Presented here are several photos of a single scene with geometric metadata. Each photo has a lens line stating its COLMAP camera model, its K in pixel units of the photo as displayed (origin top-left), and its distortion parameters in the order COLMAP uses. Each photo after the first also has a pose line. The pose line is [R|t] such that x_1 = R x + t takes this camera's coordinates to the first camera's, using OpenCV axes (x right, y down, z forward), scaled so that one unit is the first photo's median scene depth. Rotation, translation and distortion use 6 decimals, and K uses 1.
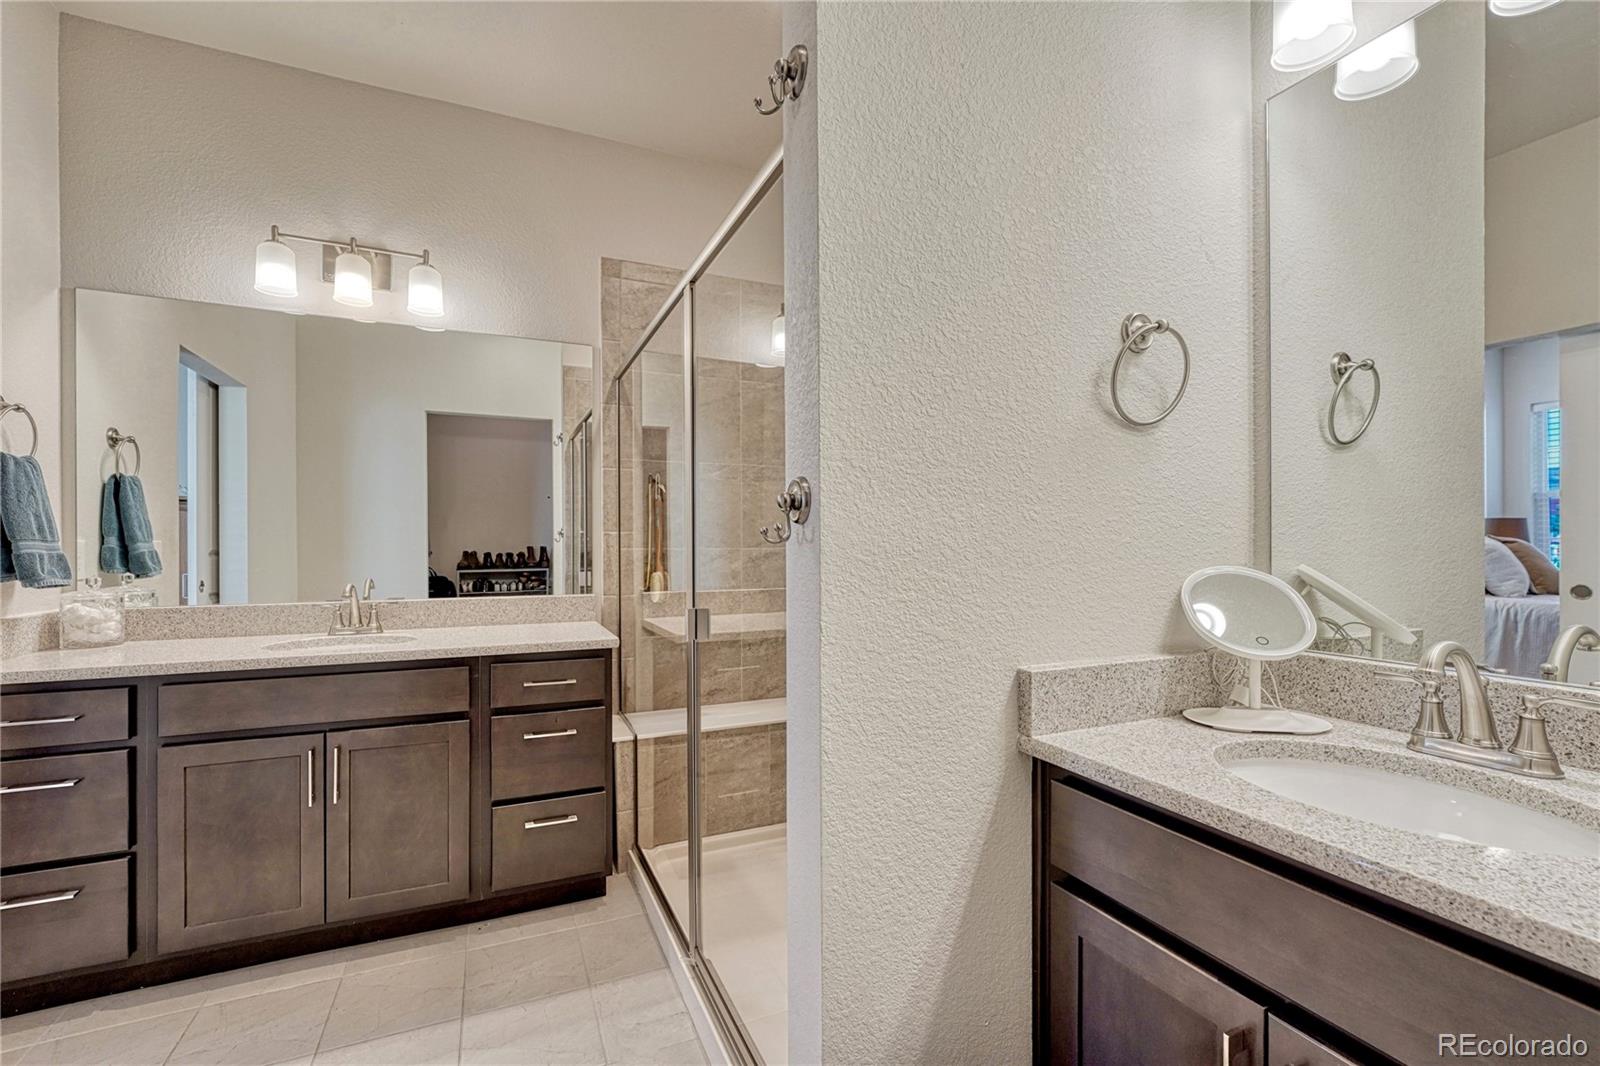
lens RADIAL K [[696.2, 0, 798.9], [0, 696.2, 539.4], [0, 0, 1]] dist [-0.000217, -0.000063]
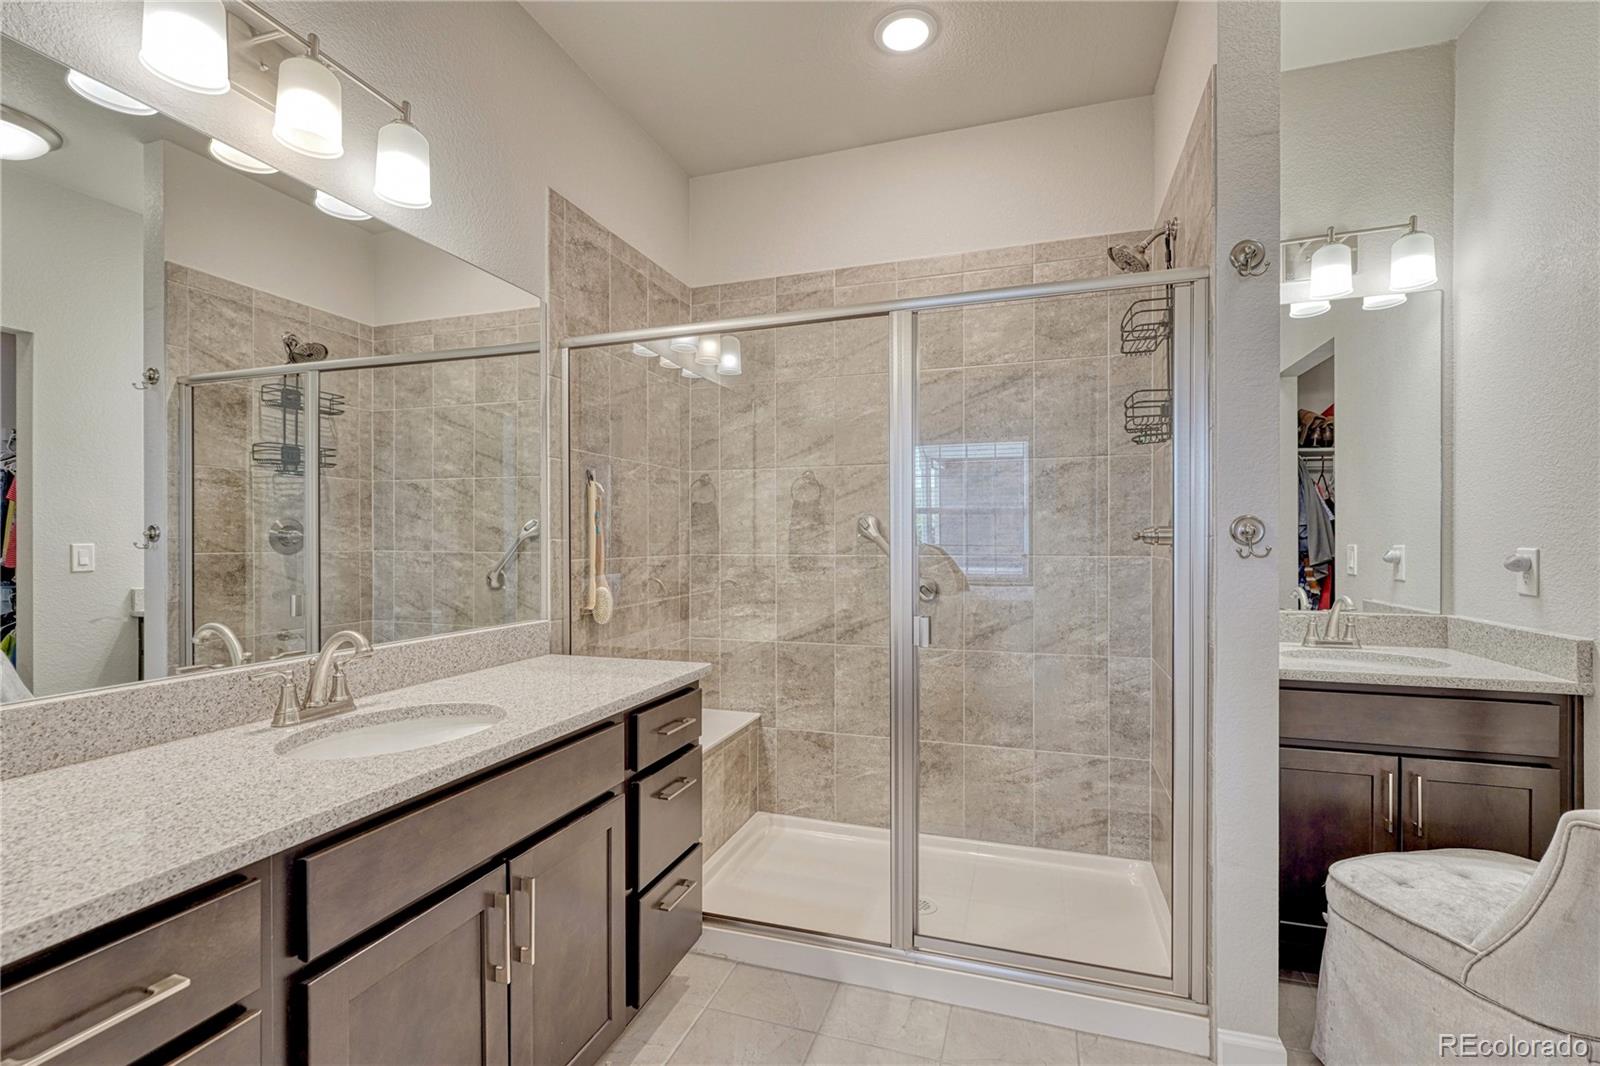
lens RADIAL K [[701.8, 0, 800.0], [0, 701.8, 533.0], [0, 0, 1]] dist [-0.000086, 0.000098]
pose [[0.670468, 0.009106, 0.741882, -0.677502], [-0.007418, 0.999957, -0.005570, -0.015265], [-0.741901, -0.001768, 0.670507, 0.263313]]
